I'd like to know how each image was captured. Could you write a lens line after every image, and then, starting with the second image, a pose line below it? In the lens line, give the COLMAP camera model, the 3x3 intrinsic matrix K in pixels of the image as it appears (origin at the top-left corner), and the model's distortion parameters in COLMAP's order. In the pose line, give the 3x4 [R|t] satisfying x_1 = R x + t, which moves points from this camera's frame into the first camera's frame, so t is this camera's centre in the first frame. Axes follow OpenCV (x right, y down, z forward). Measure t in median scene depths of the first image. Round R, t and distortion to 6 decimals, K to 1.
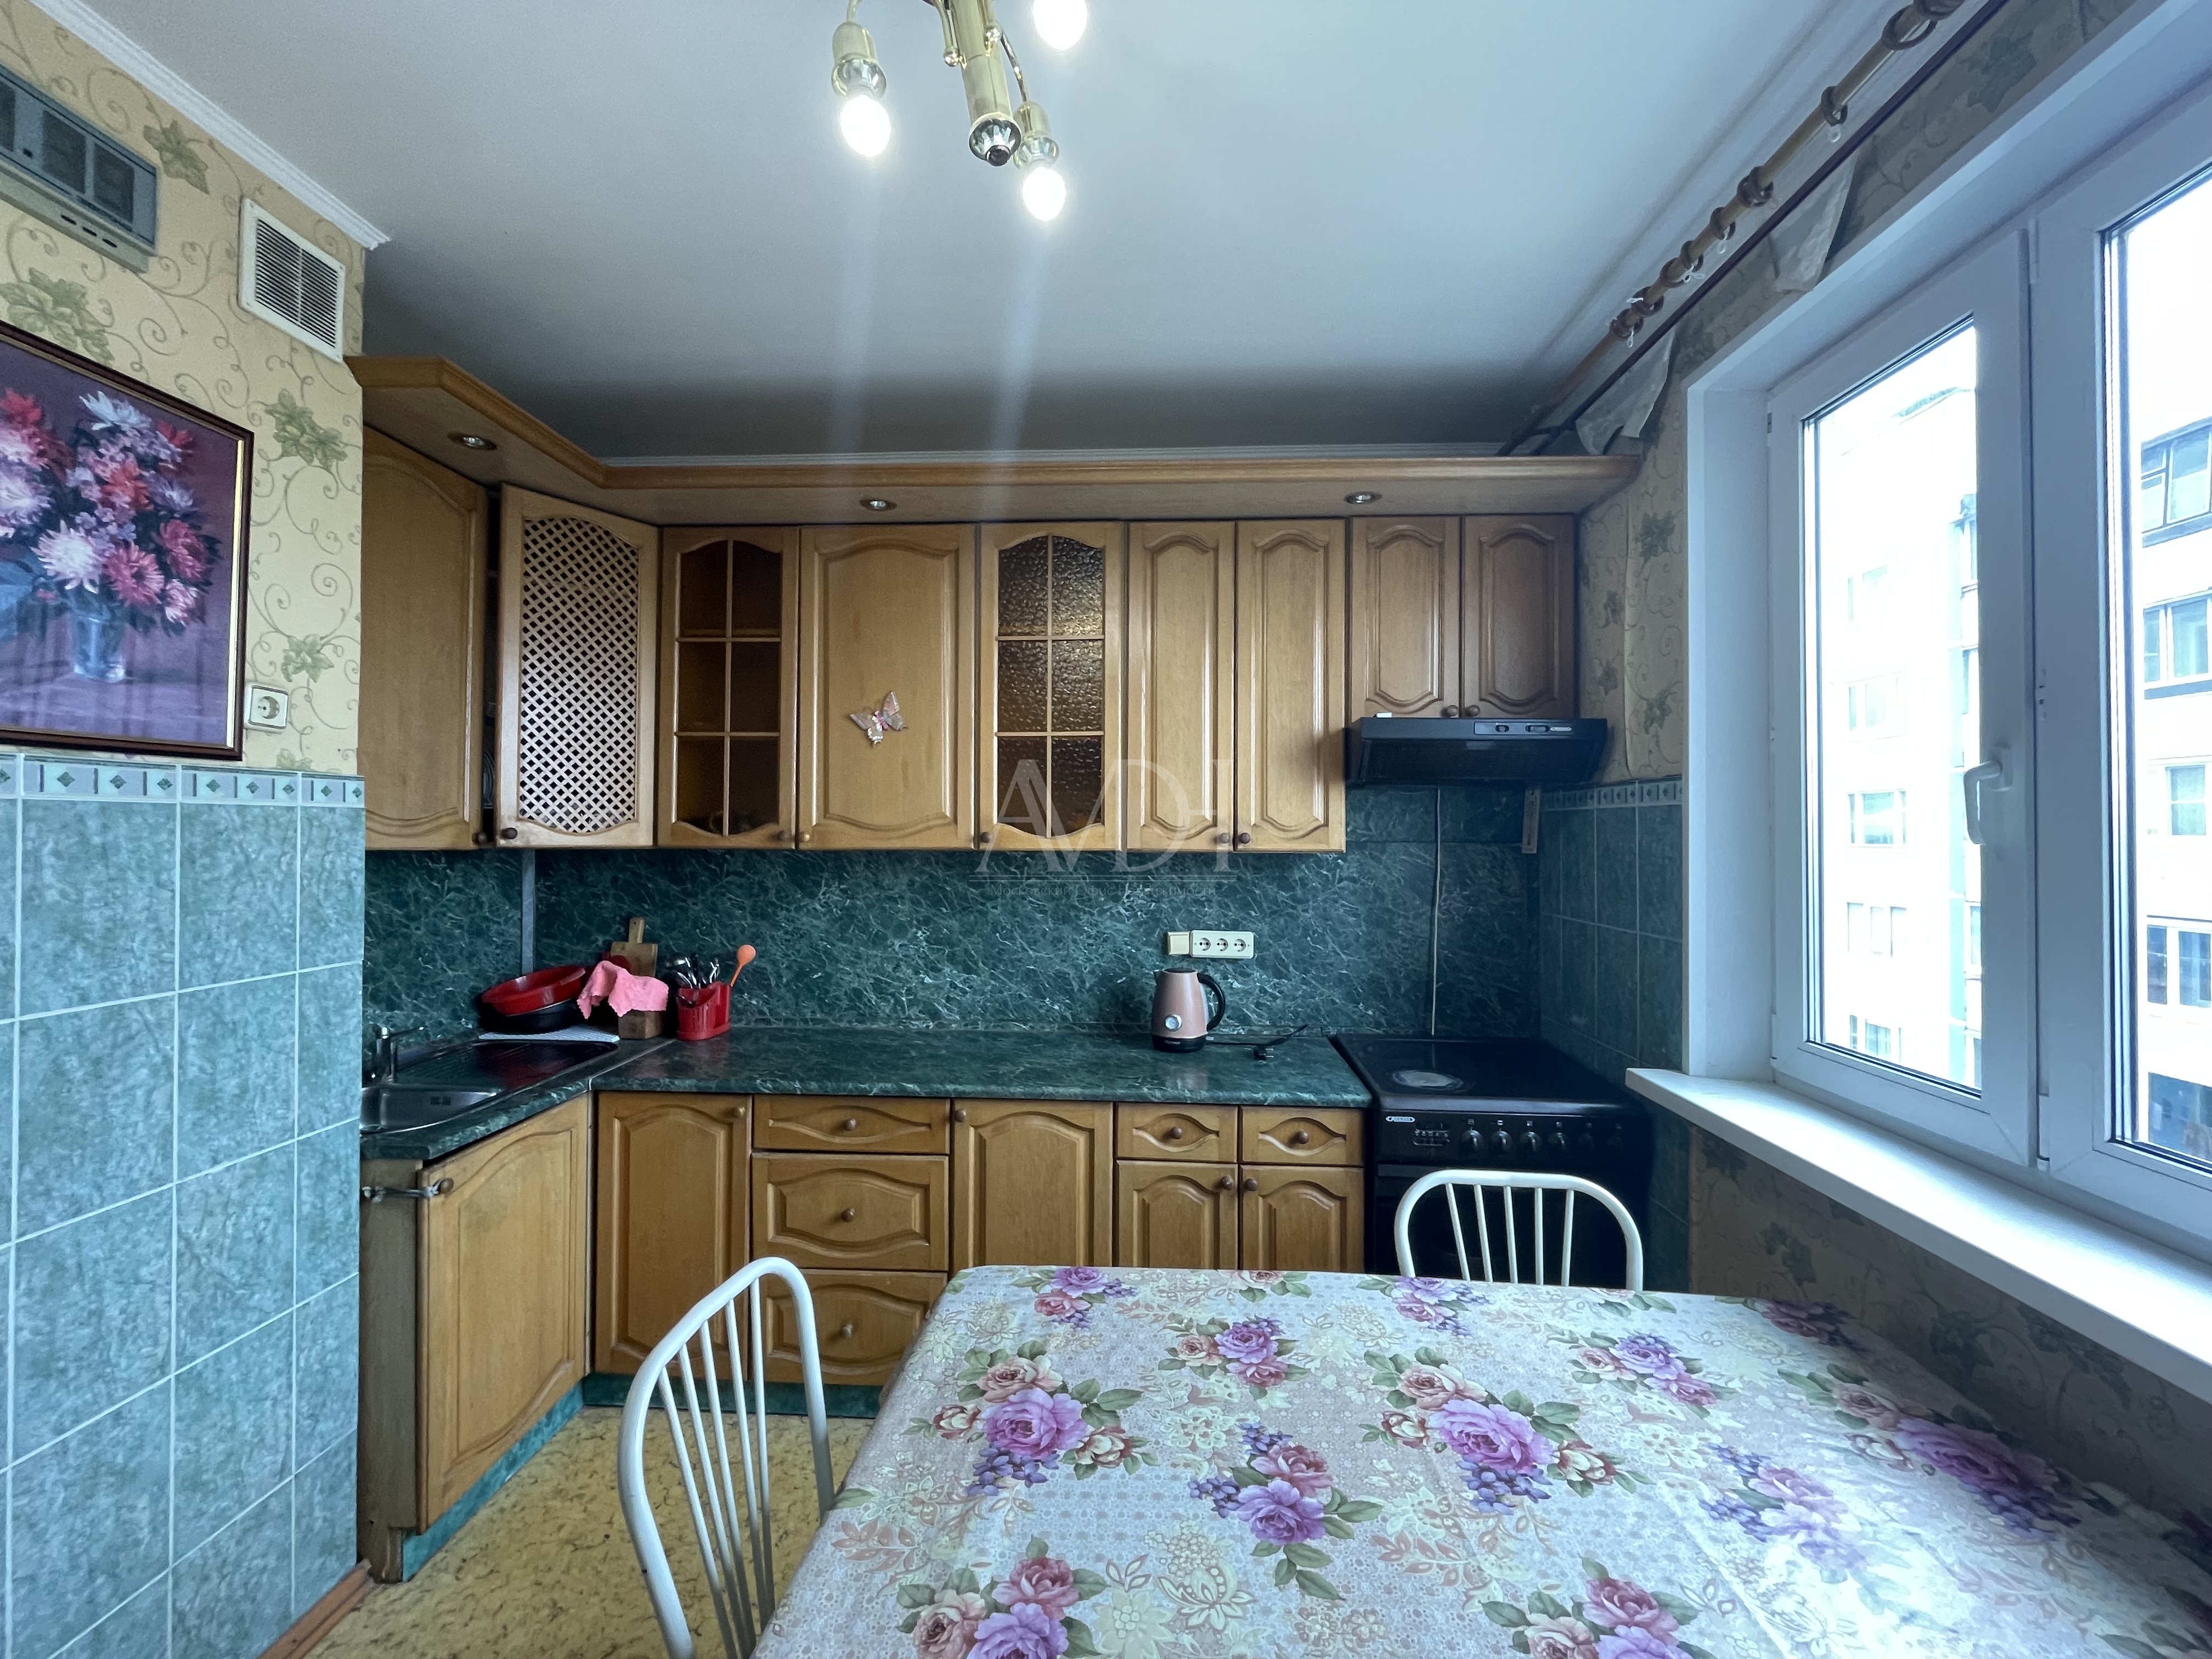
lens RADIAL K [[898.7, 0, 1103.0], [0, 898.7, 819.4], [0, 0, 1]] dist [-0.002290, -0.000153]
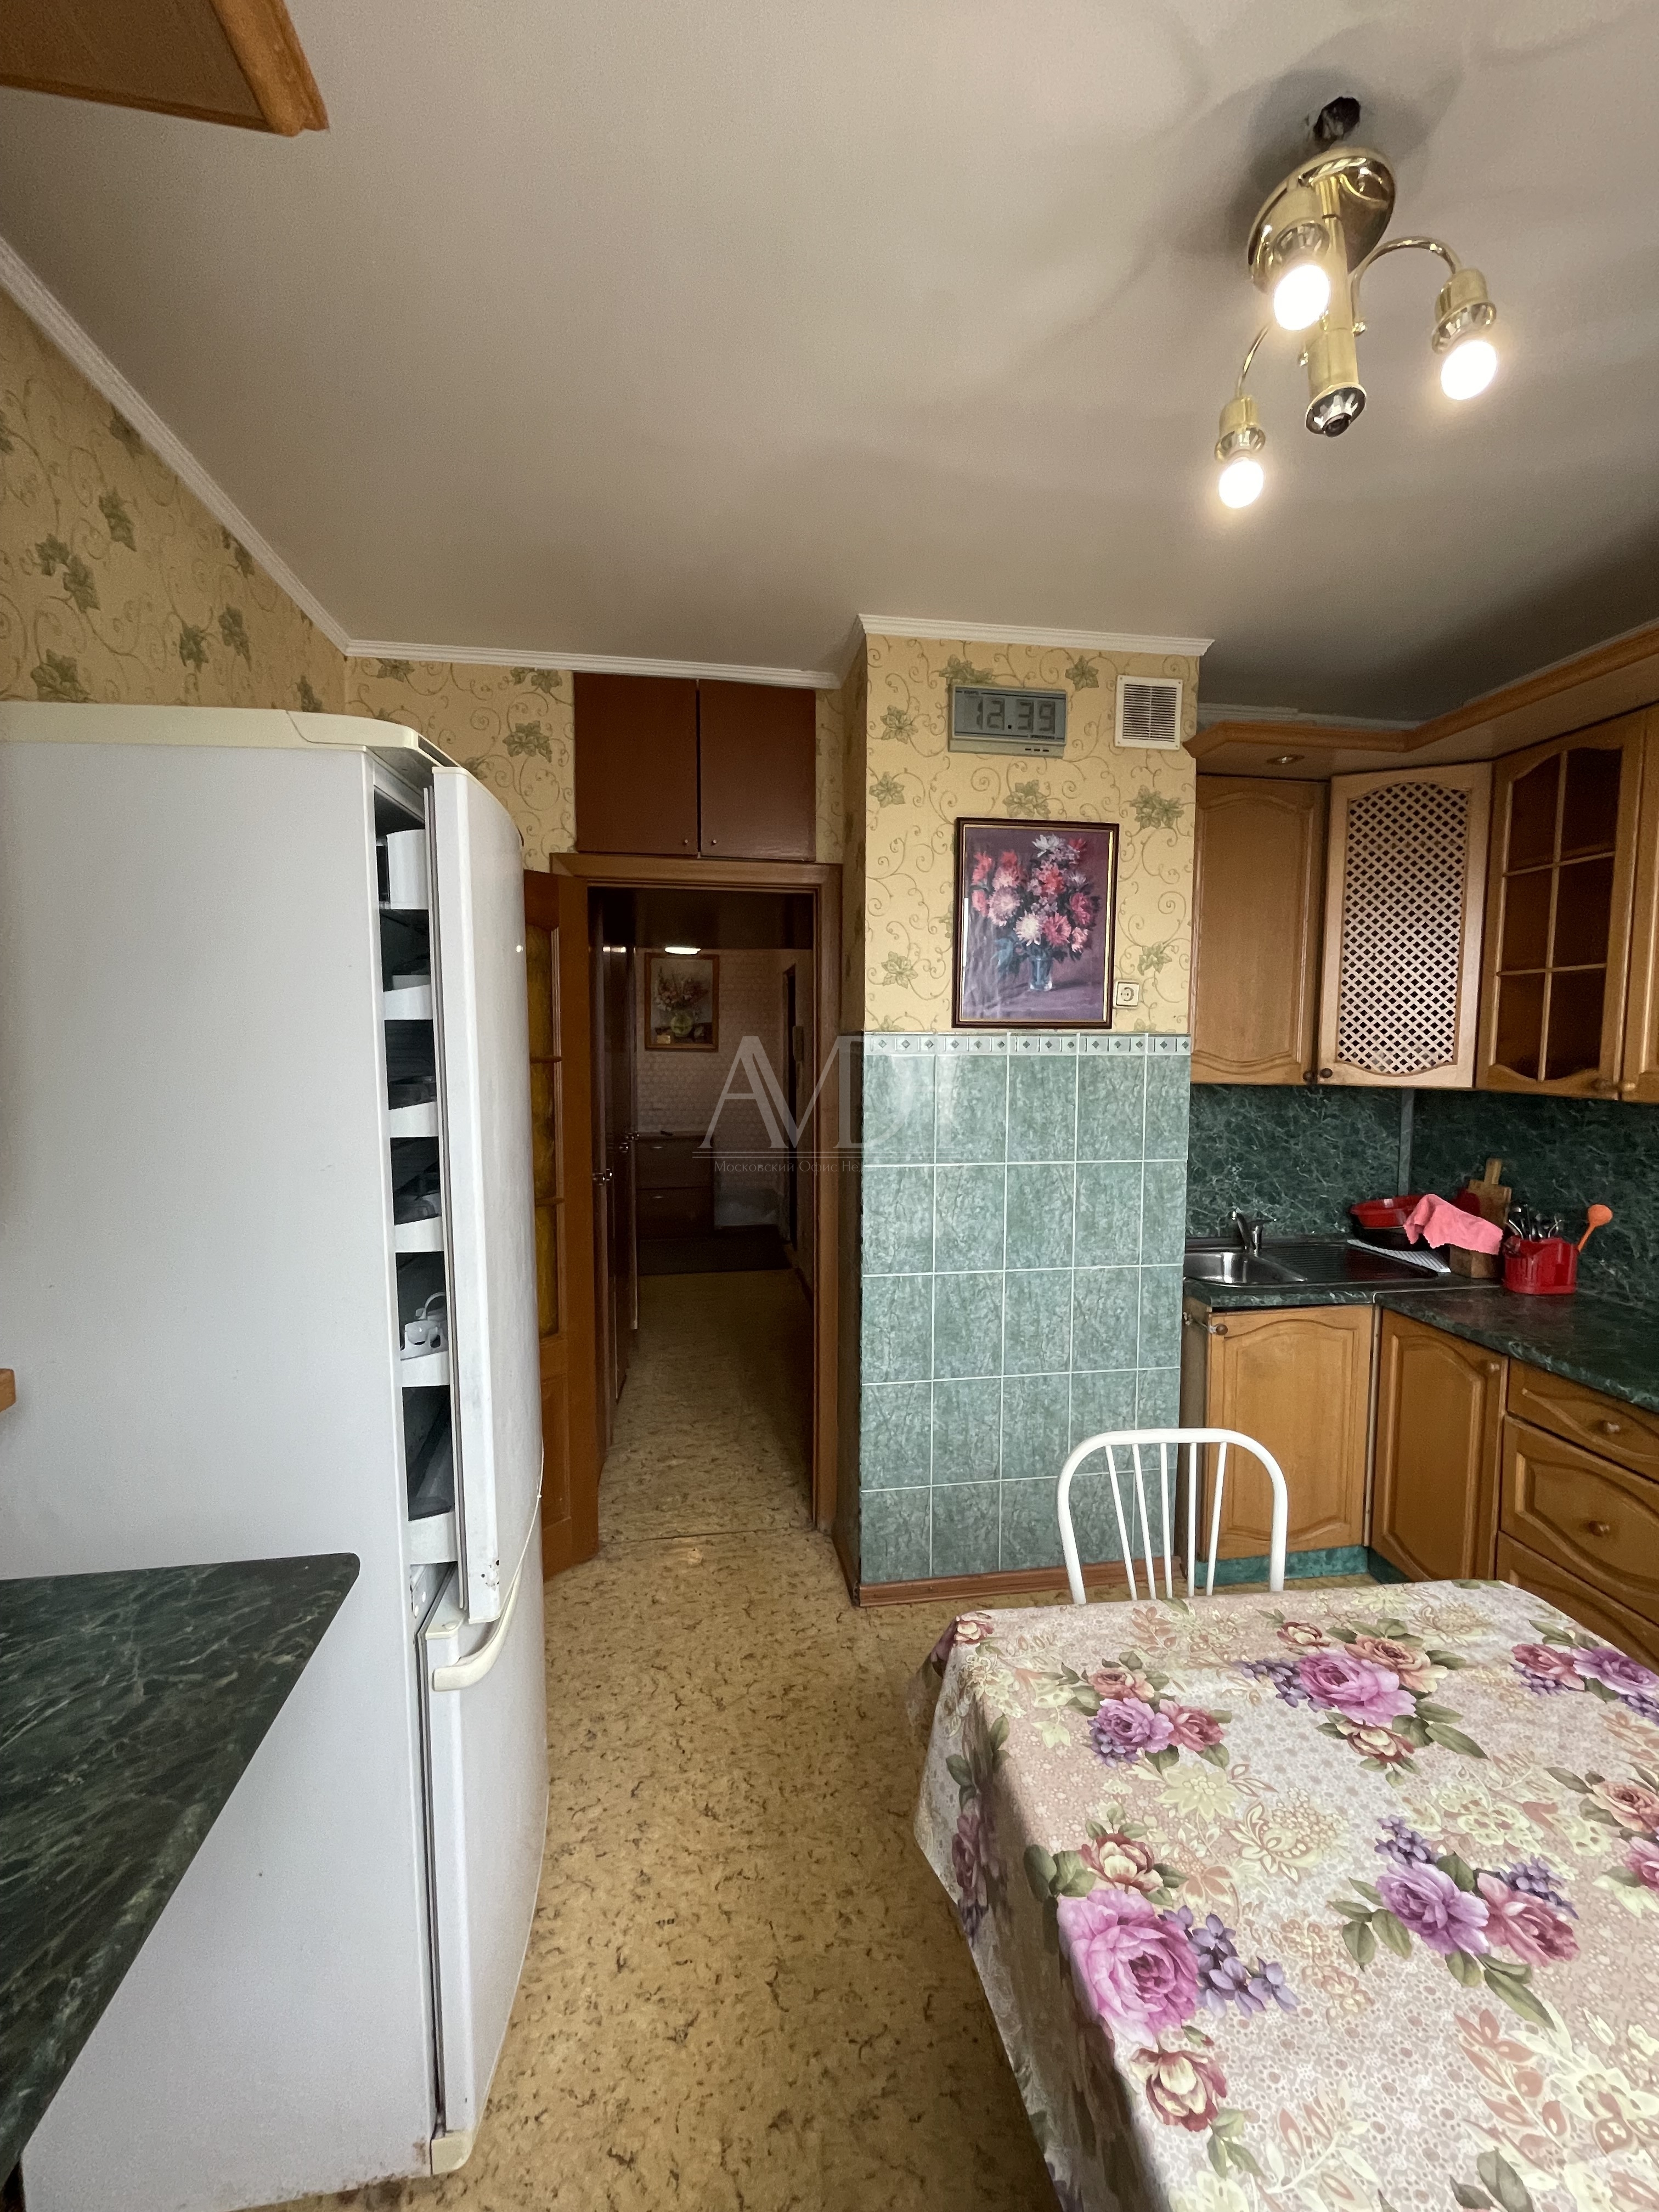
lens RADIAL K [[896.8, 0, 835.8], [0, 896.8, 1099.7], [0, 0, 1]] dist [0.000212, -0.002124]
pose [[0.199065, 0.060401, -0.978123, 0.420877], [0.006740, 0.997991, 0.063000, -0.031770], [0.979963, -0.019134, 0.198258, 0.131235]]
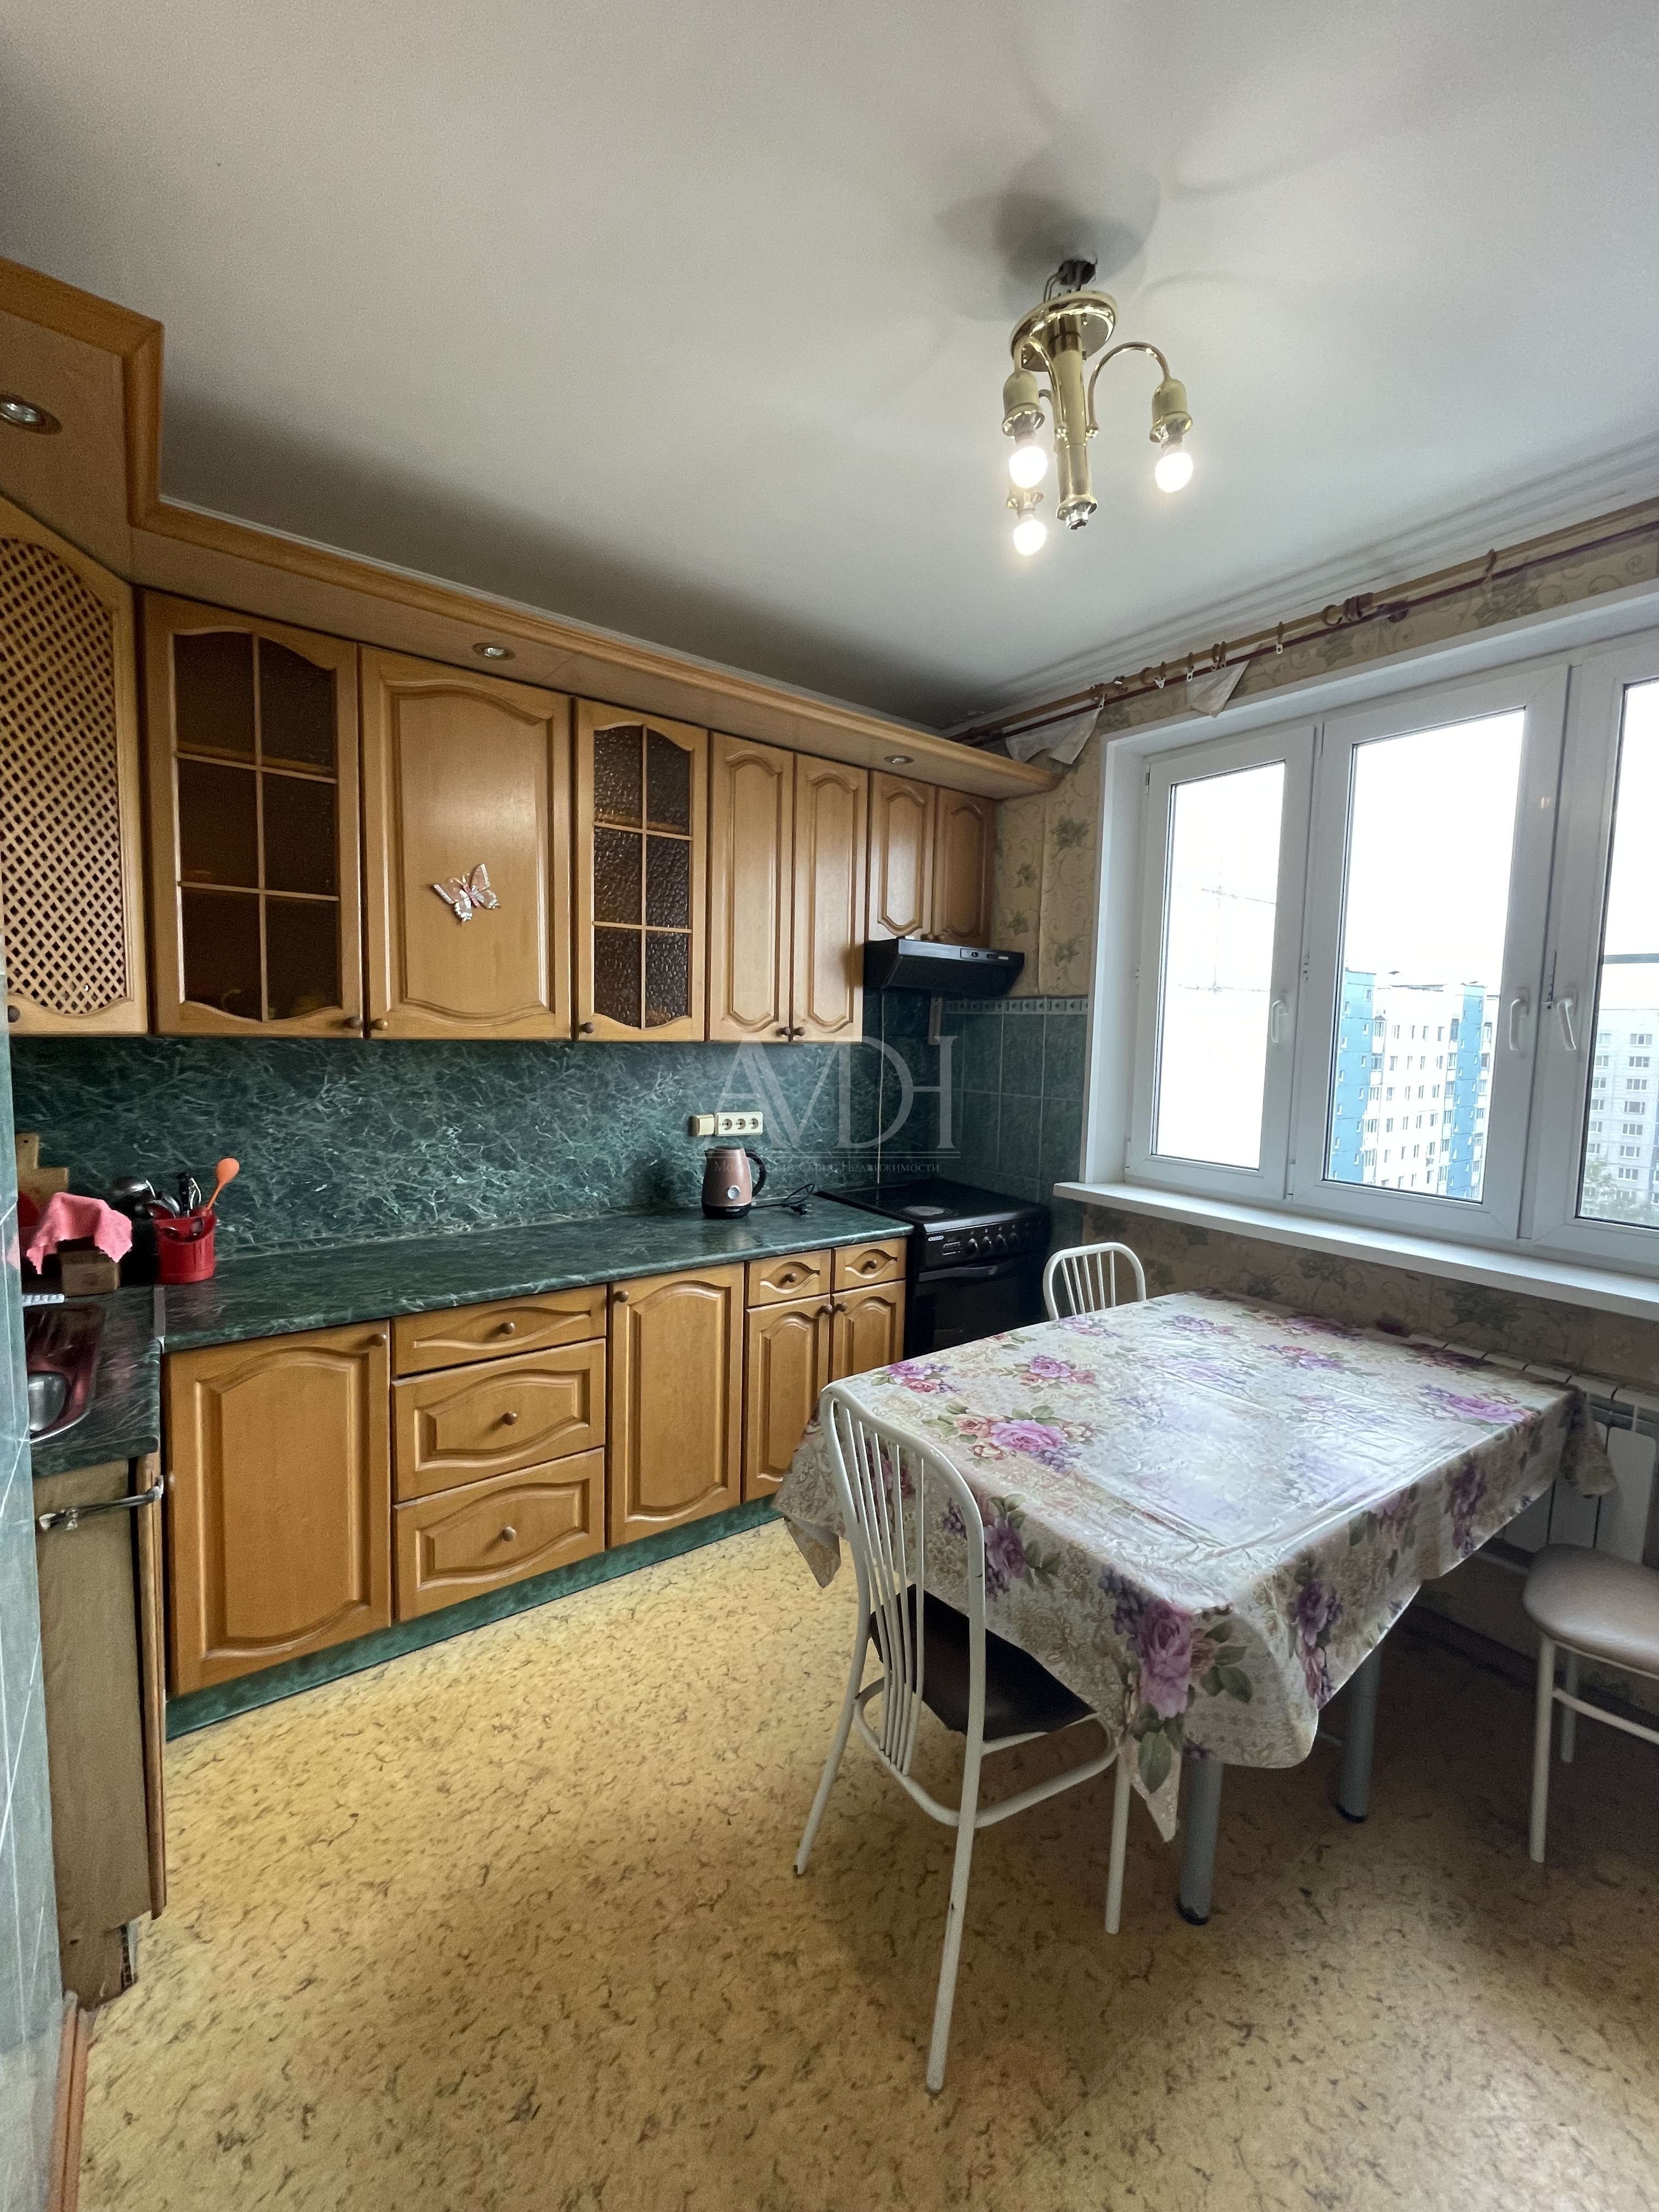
lens RADIAL K [[896.8, 0, 835.8], [0, 896.8, 1099.7], [0, 0, 1]] dist [0.000212, -0.002124]
pose [[0.763427, -0.038092, 0.644770, -0.683426], [-0.027877, 0.995386, 0.091813, 0.000514], [-0.645292, -0.088066, 0.758843, 0.077707]]
